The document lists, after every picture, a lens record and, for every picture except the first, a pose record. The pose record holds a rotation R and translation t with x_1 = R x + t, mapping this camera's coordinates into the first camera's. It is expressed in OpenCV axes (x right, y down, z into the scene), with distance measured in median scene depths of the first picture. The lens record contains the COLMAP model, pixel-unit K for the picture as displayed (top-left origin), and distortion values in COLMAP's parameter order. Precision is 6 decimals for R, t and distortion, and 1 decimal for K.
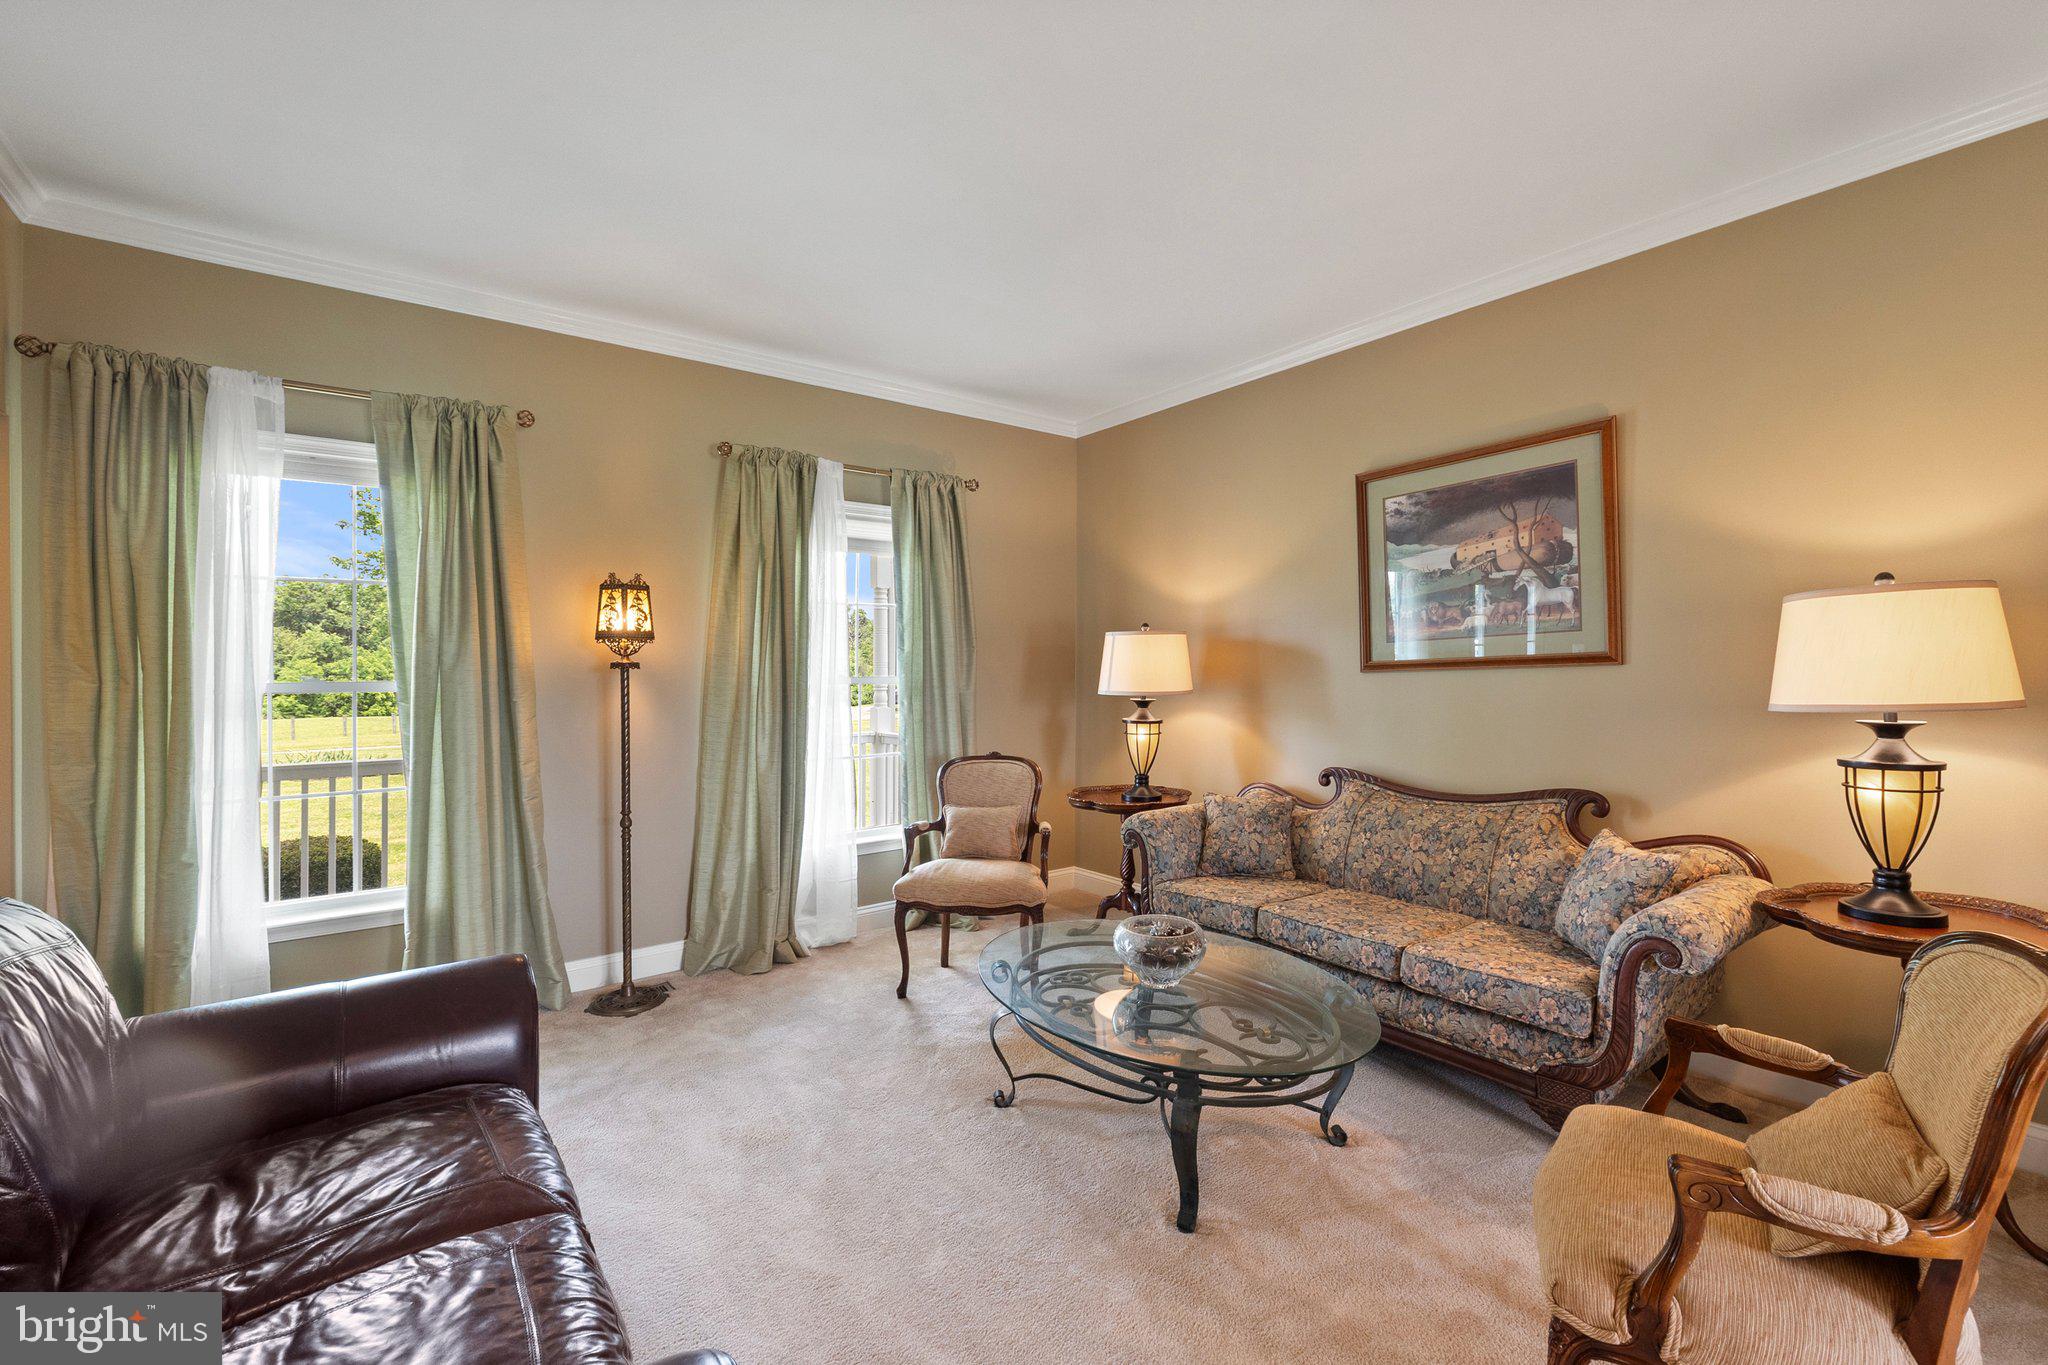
lens RADIAL K [[895.3, 0, 1025.2], [0, 895.3, 701.9], [0, 0, 1]] dist [0.006552, -0.000157]
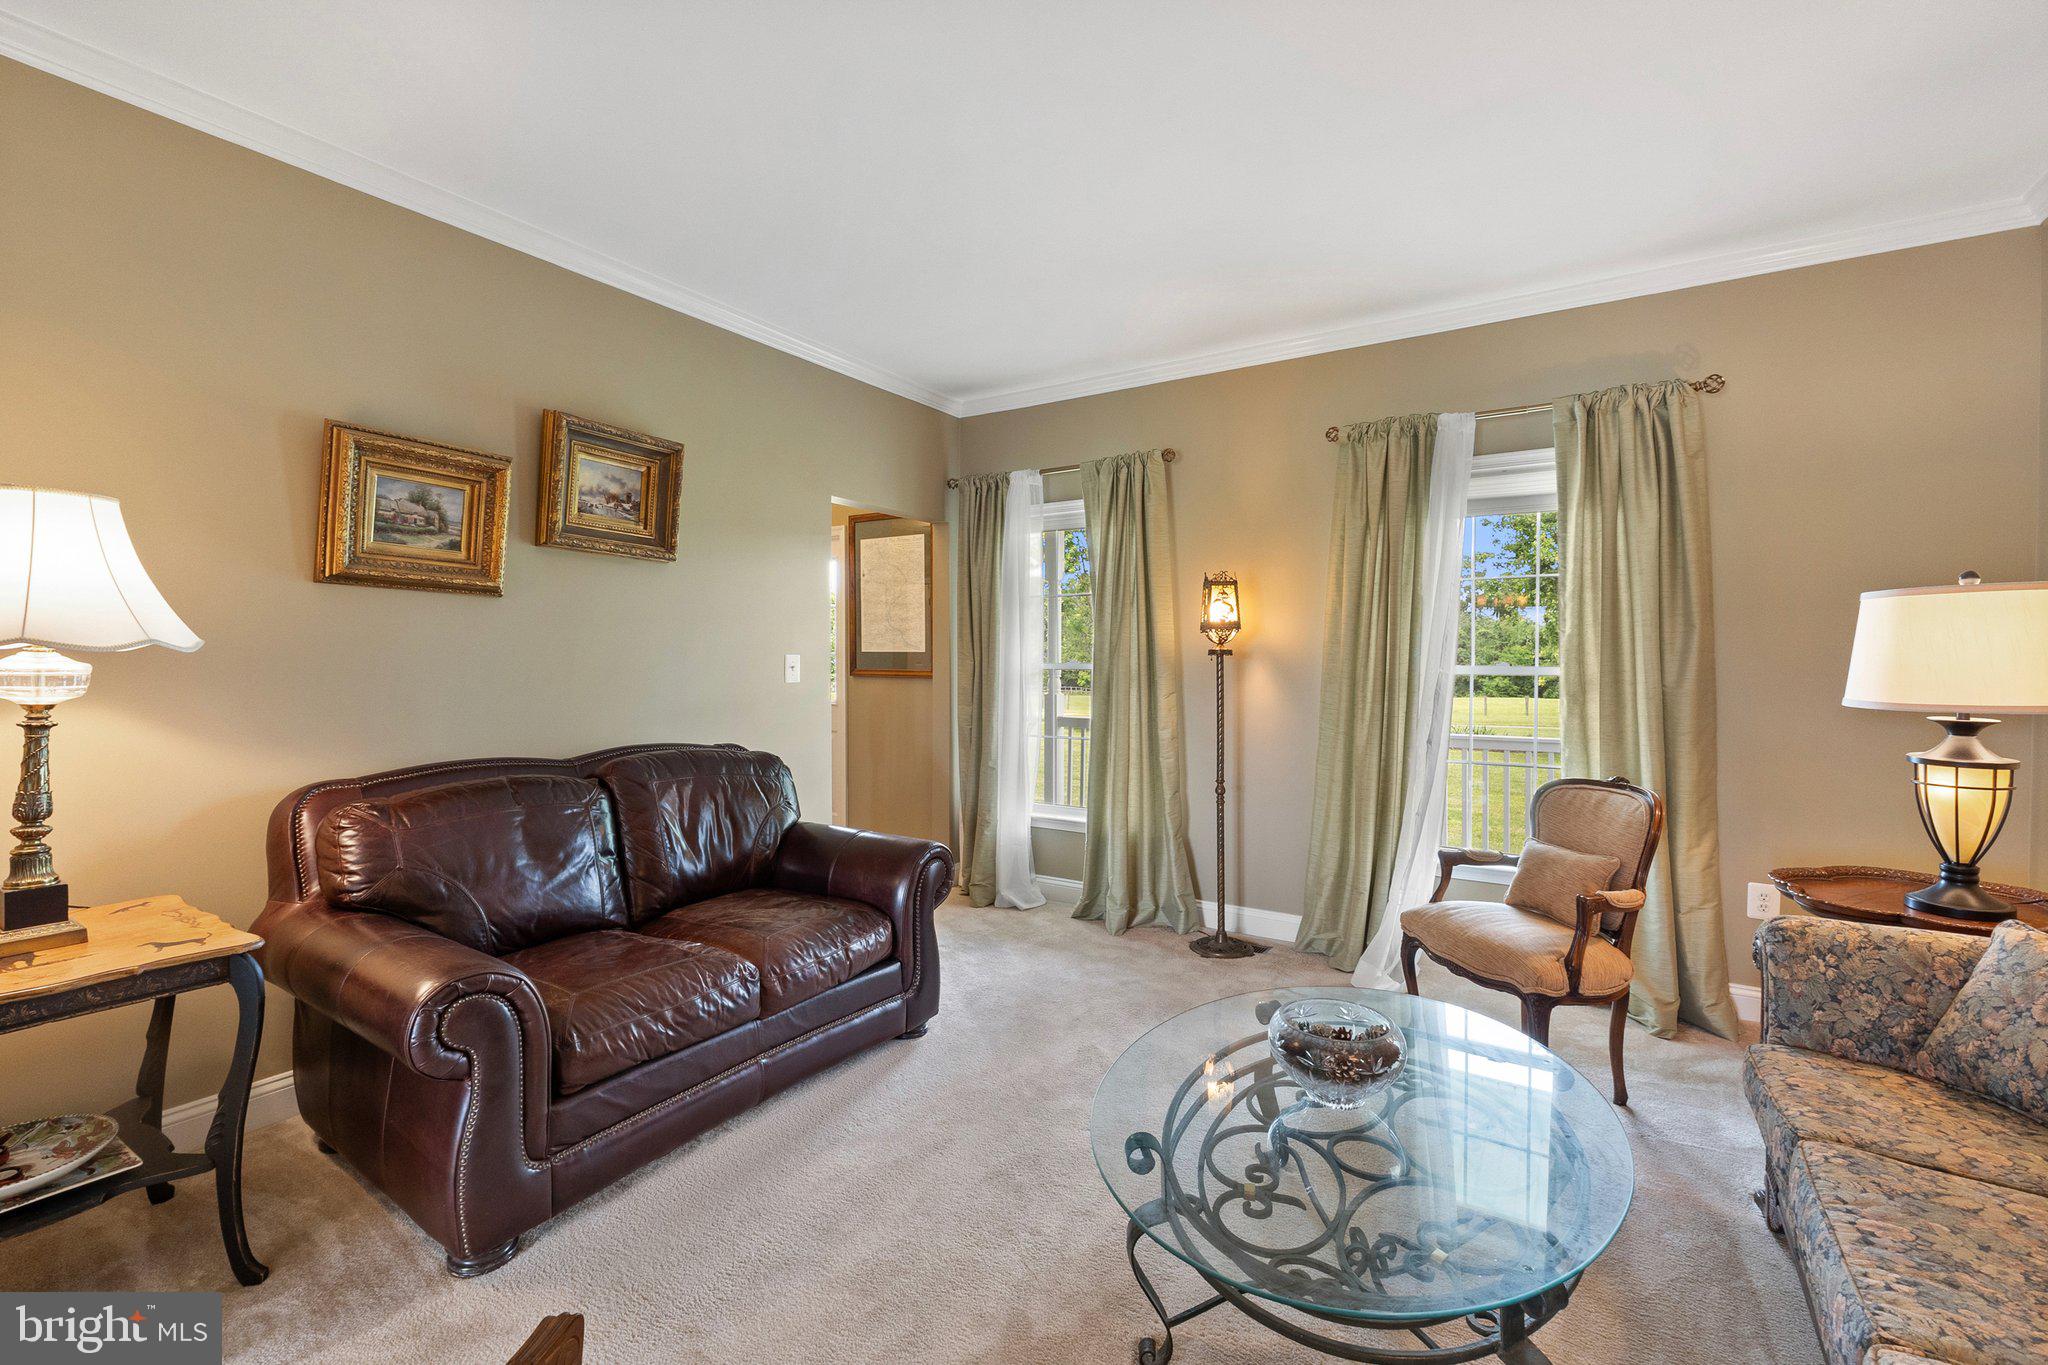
lens RADIAL K [[886.3, 0, 1058.4], [0, 886.3, 689.9], [0, 0, 1]] dist [0.059034, 0.000021]
pose [[0.360676, 0.042235, -0.931735, 0.540453], [-0.040502, 0.998741, 0.029594, -0.017717], [0.931812, 0.027064, 0.361932, 0.398634]]
